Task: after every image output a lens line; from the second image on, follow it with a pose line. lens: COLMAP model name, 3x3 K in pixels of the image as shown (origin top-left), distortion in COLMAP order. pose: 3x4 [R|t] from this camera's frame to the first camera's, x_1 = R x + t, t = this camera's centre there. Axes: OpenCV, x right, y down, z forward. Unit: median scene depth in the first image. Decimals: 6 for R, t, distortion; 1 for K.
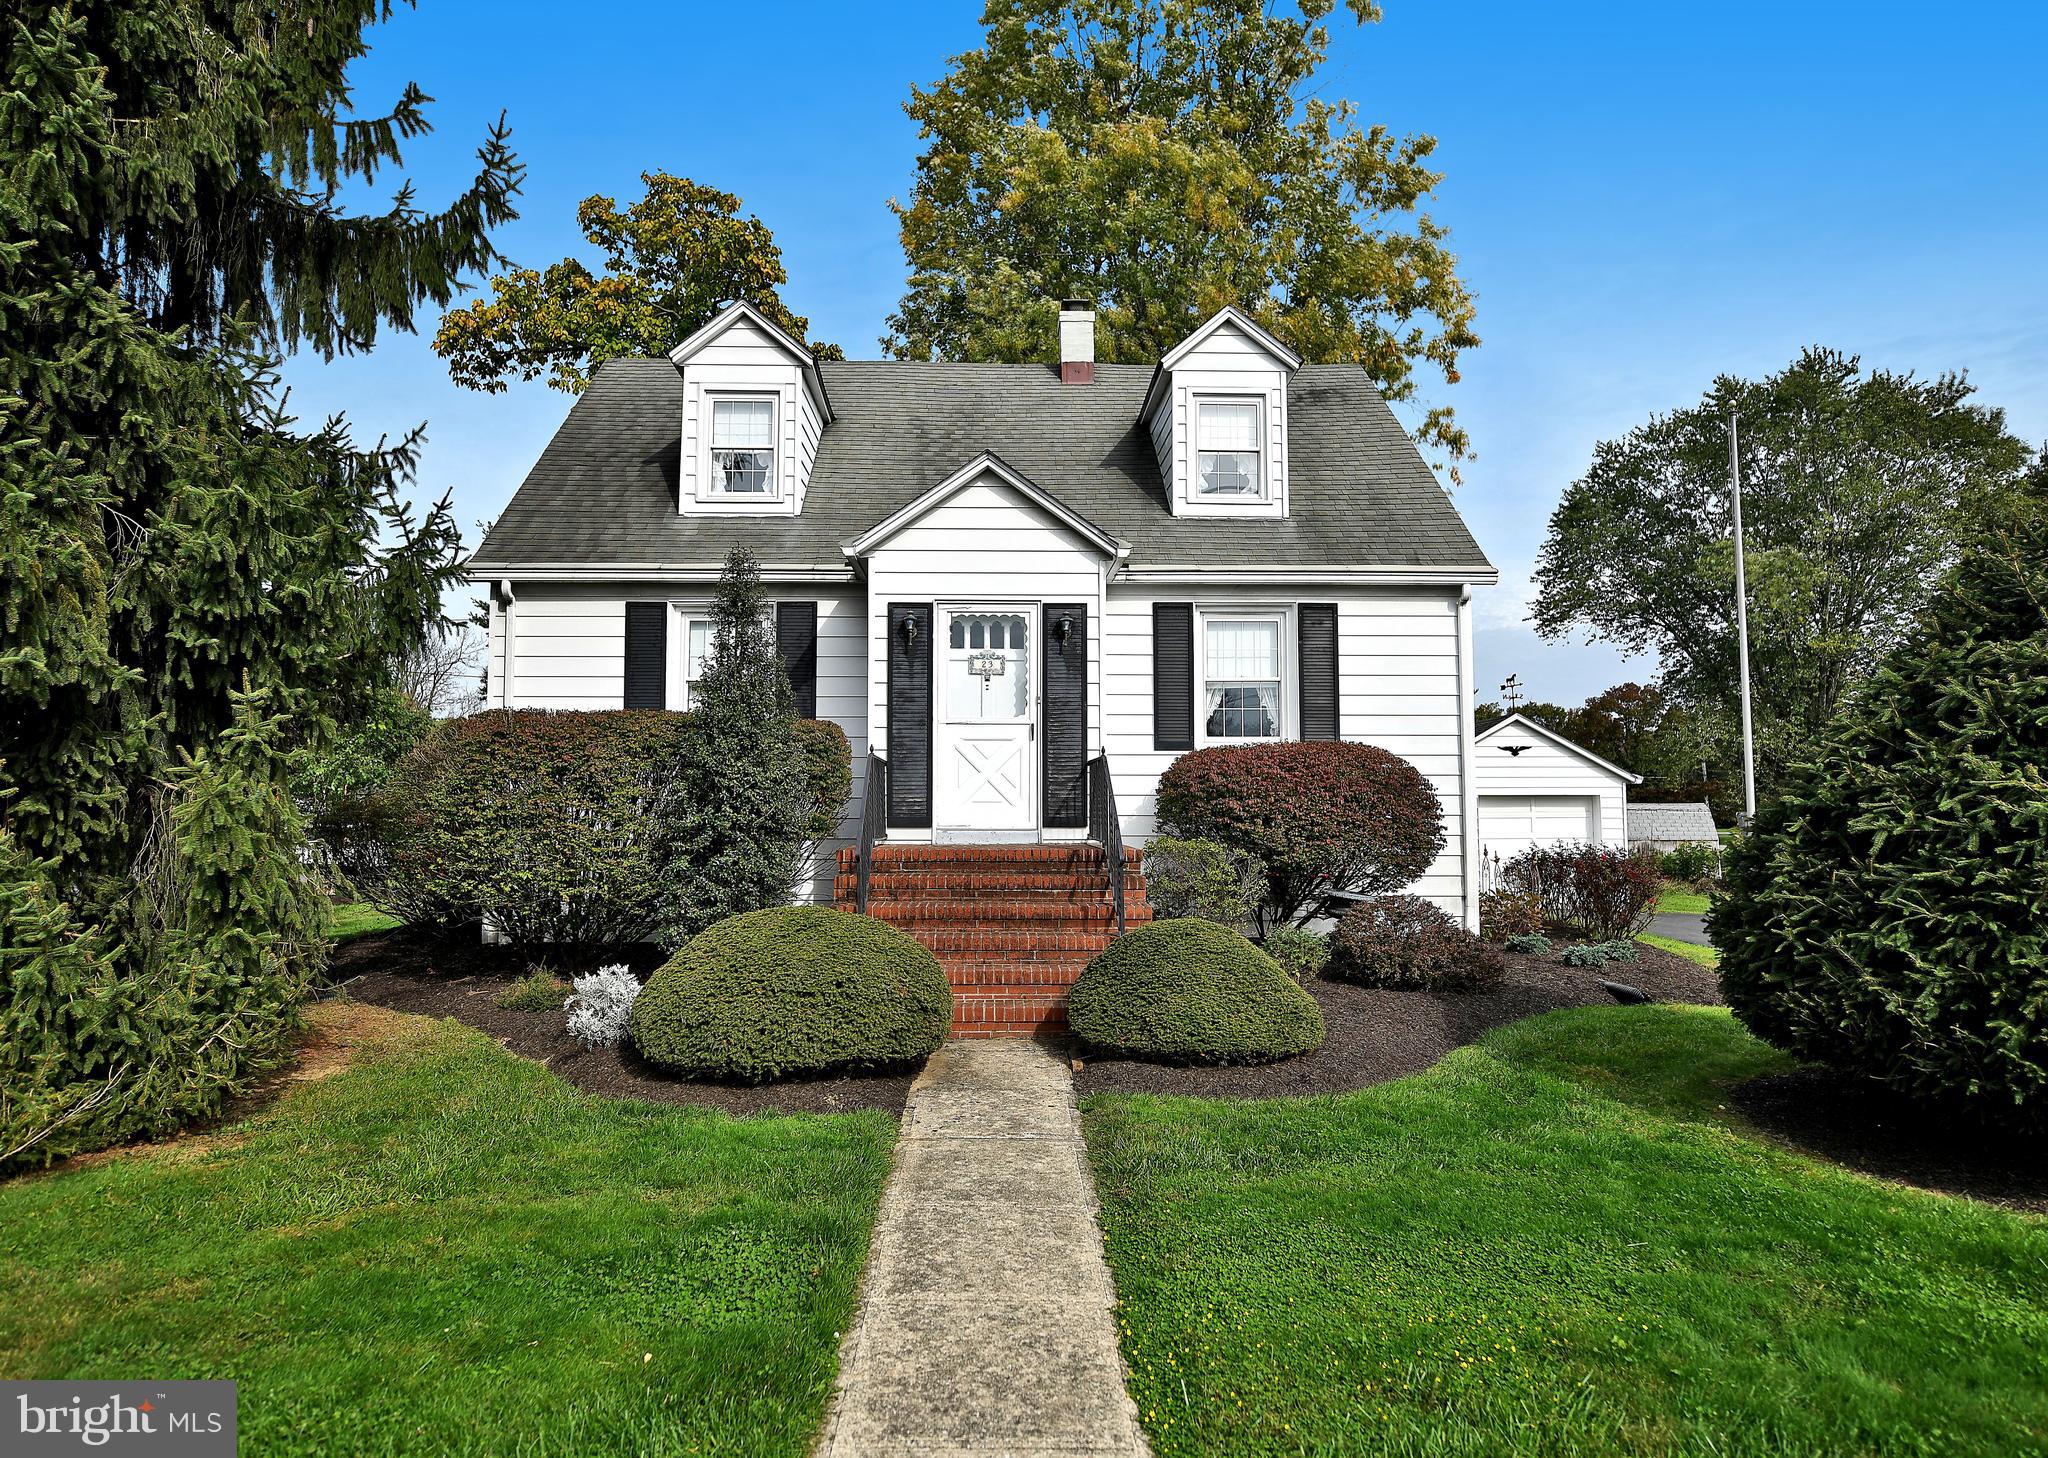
lens RADIAL K [[1227.5, 0, 1031.9], [0, 1227.5, 735.8], [0, 0, 1]] dist [-0.001382, 0.007565]
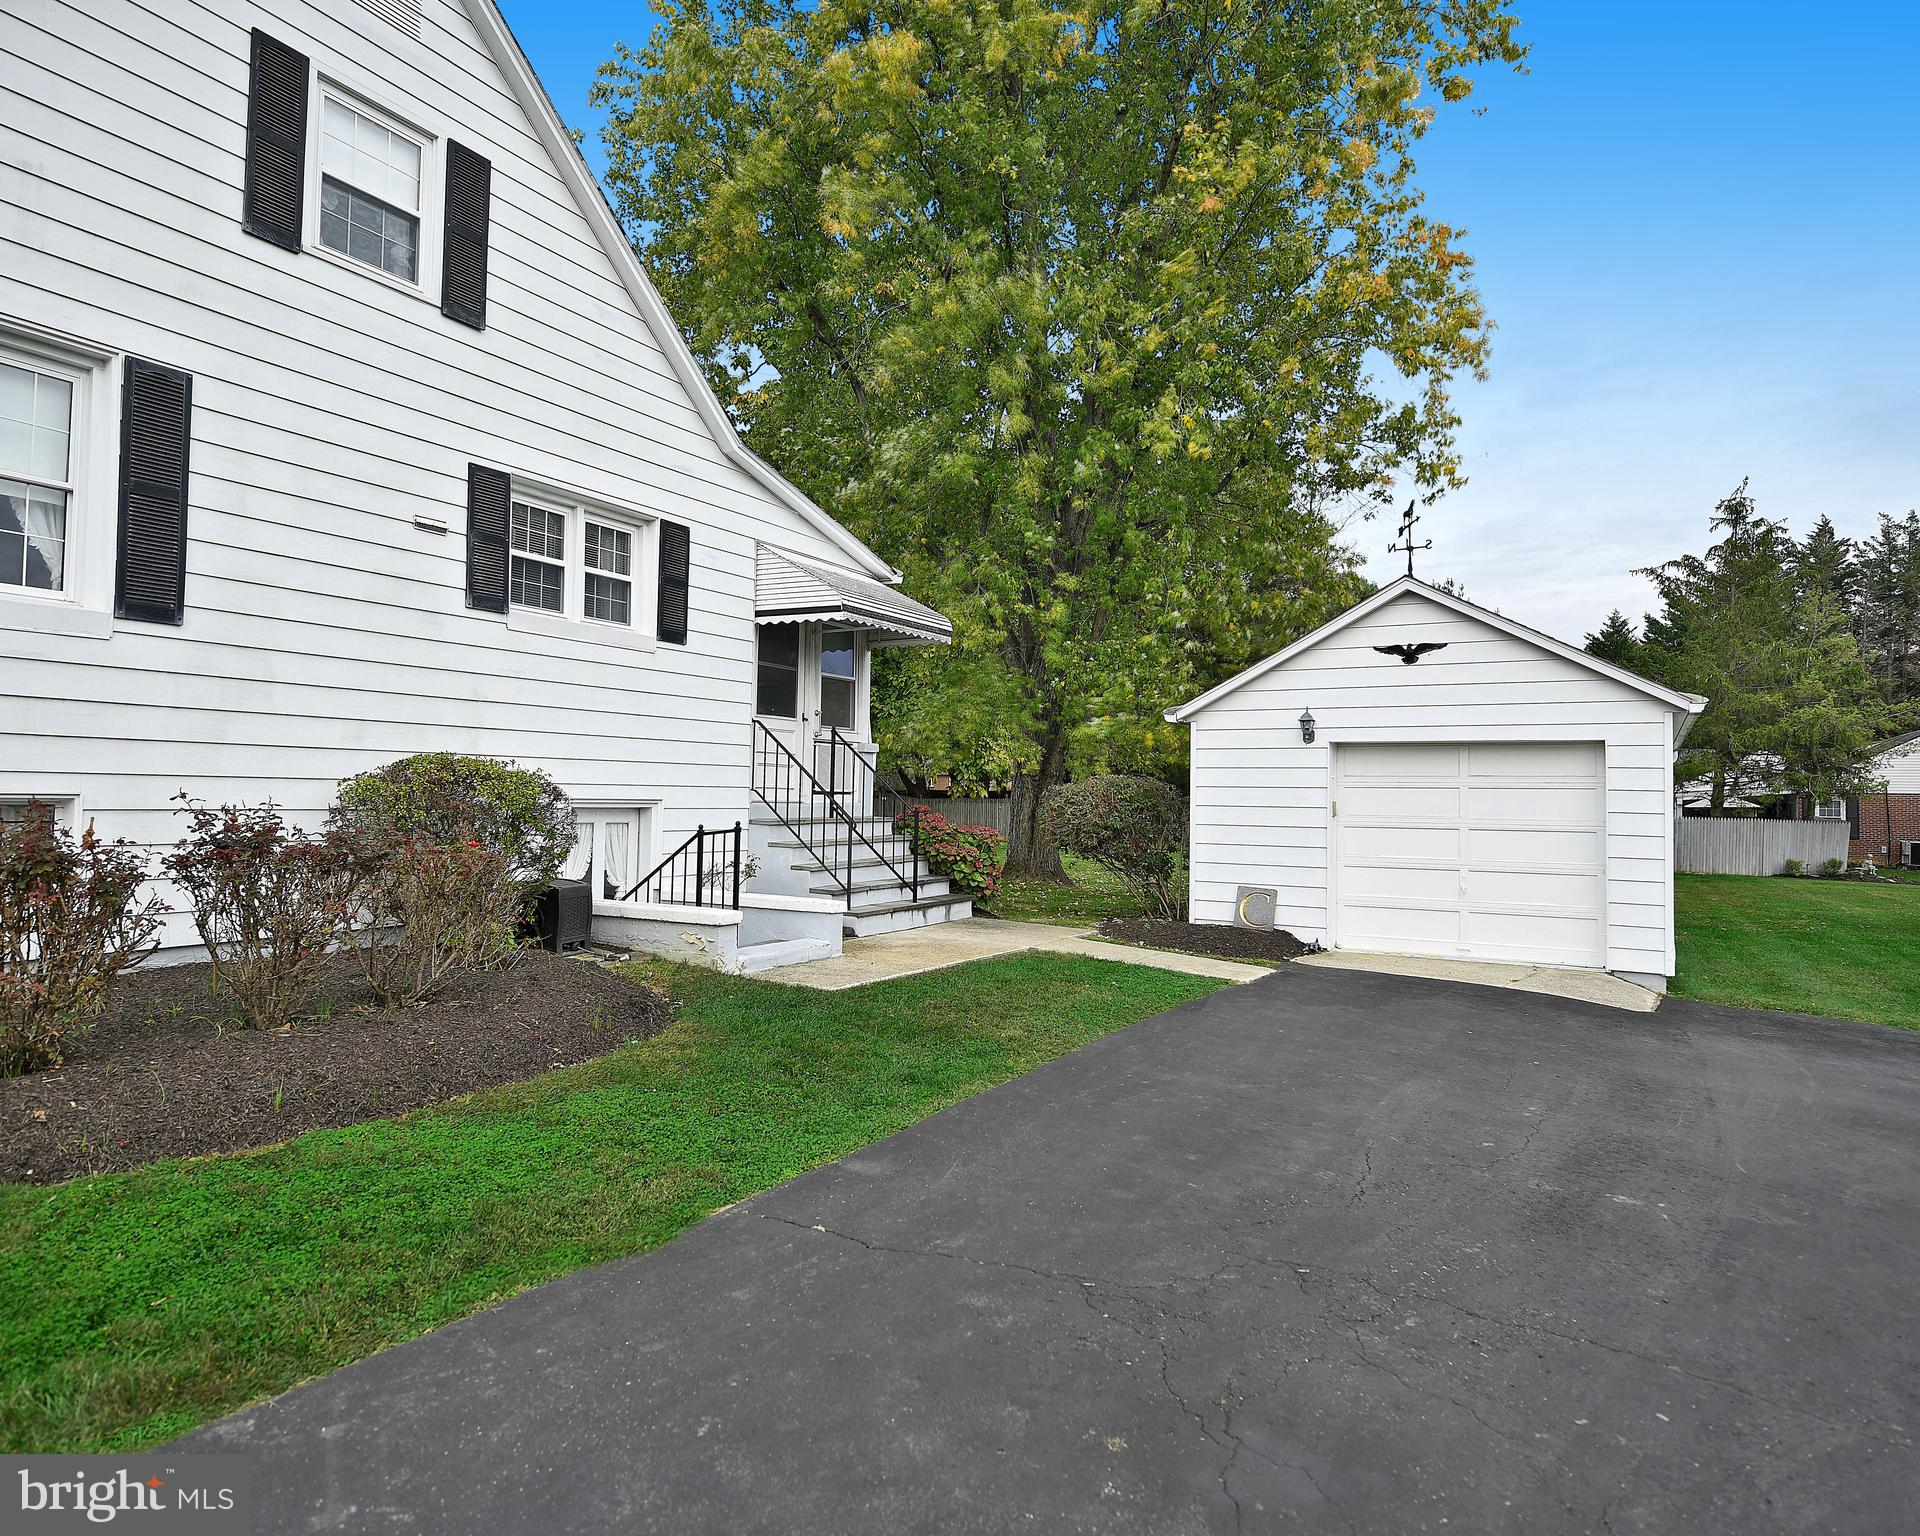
lens RADIAL K [[1169.3, 0, 933.0], [0, 1169.3, 757.2], [0, 0, 1]] dist [0.018863, -0.000881]
pose [[0.845744, -0.000046, -0.533589, 0.972079], [0.014144, 0.999651, 0.022332, 0.082159], [0.533401, -0.026434, 0.845449, 0.983616]]
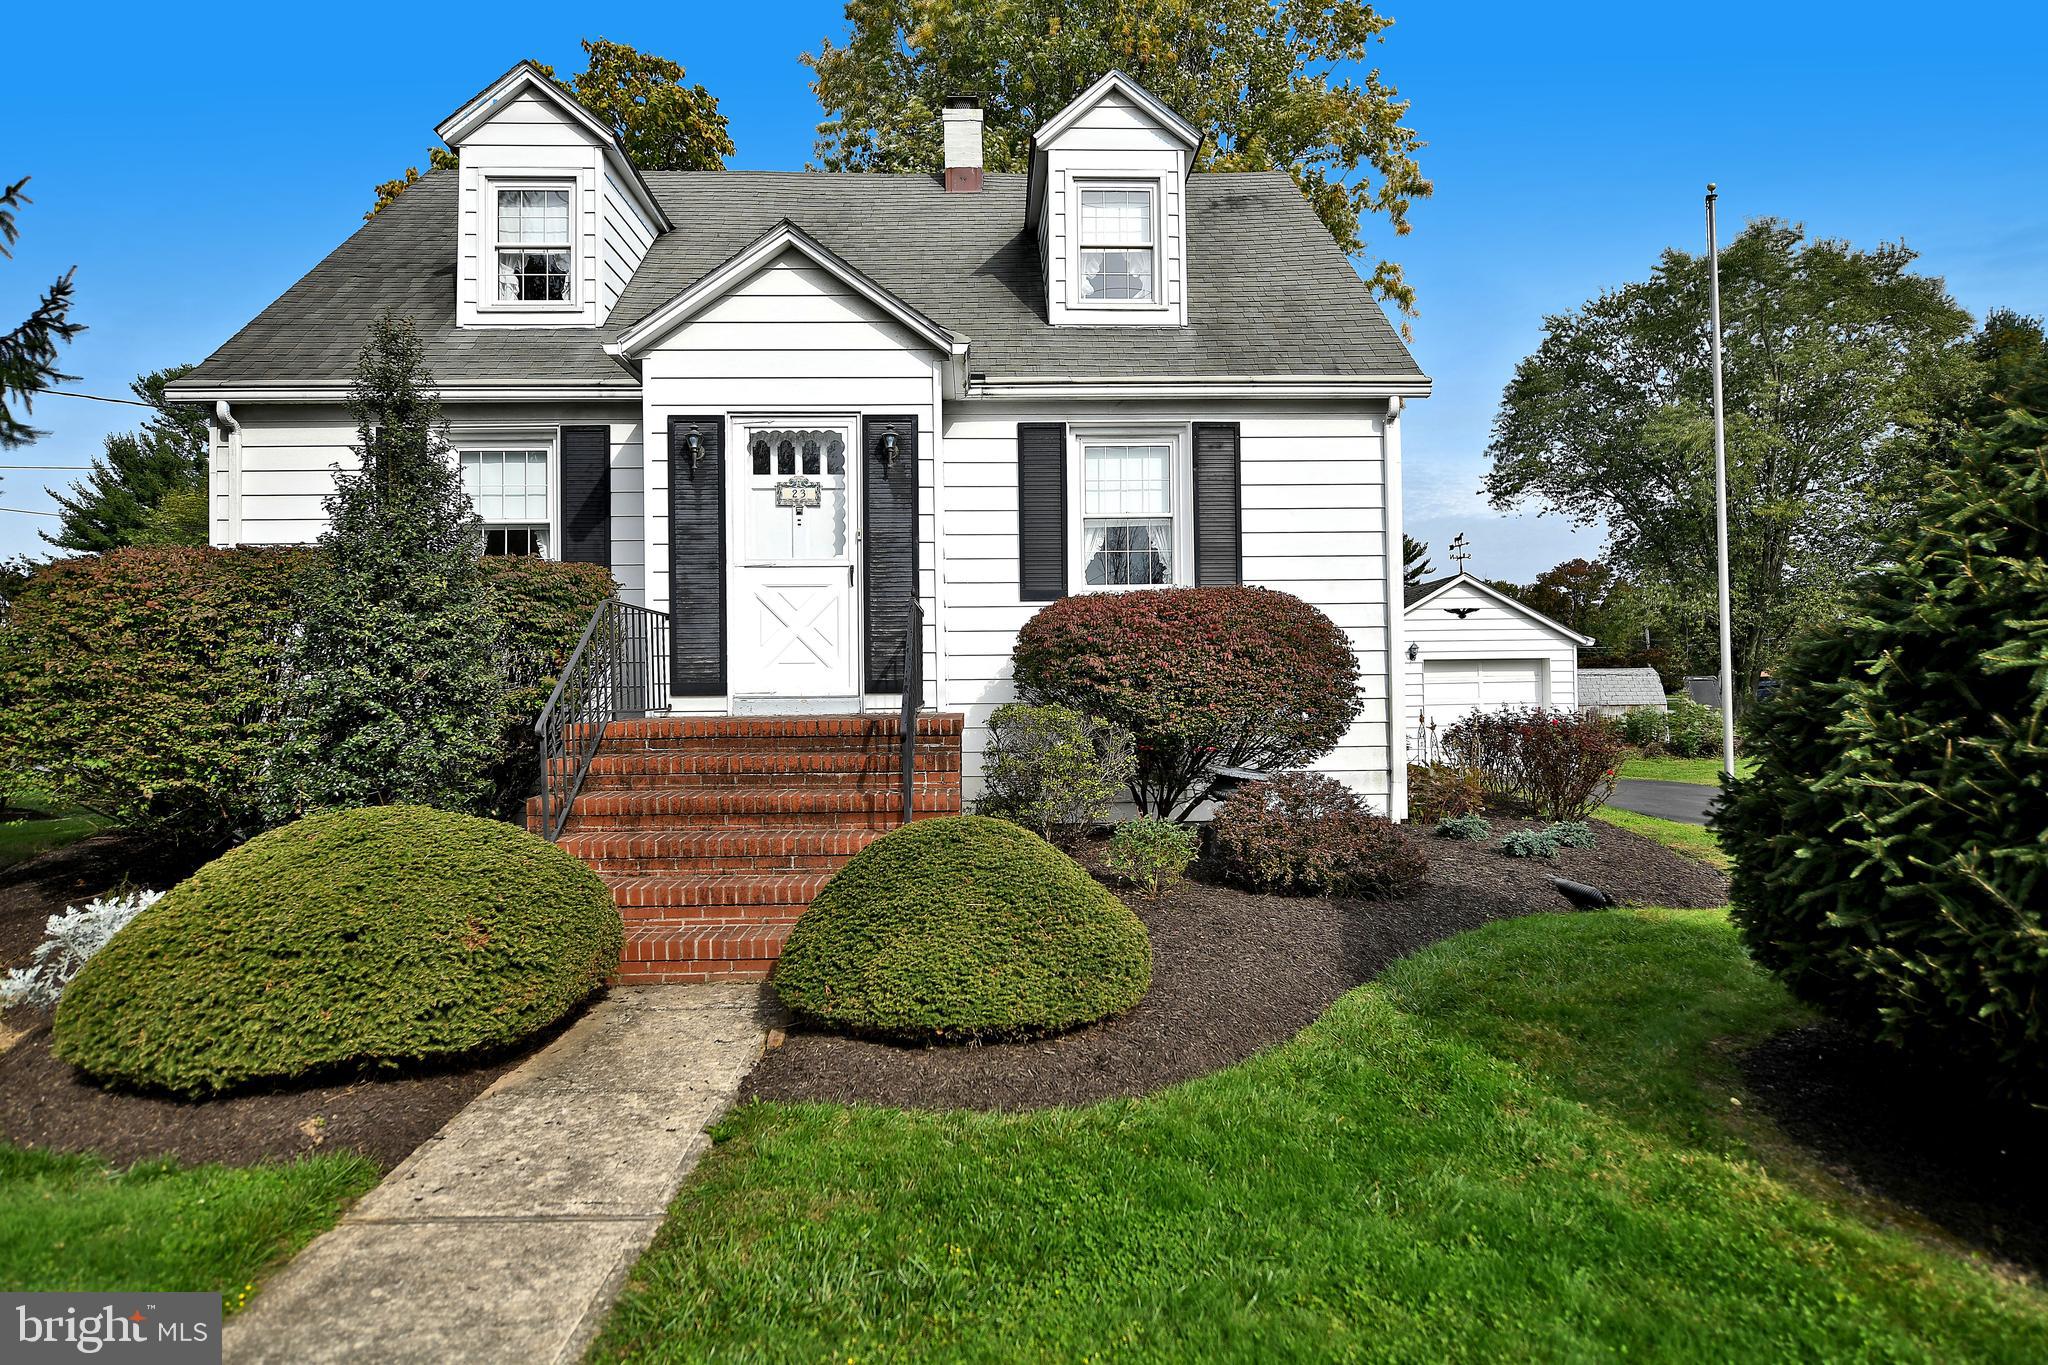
lens RADIAL K [[1136.0, 0, 1032.7], [0, 1136.0, 675.0], [0, 0, 1]] dist [-0.002561, -0.006903]
pose [[0.999908, -0.011927, 0.006385, 0.104038], [0.011589, 0.998652, 0.050599, 0.023305], [-0.006980, -0.050520, 0.998699, 0.228869]]
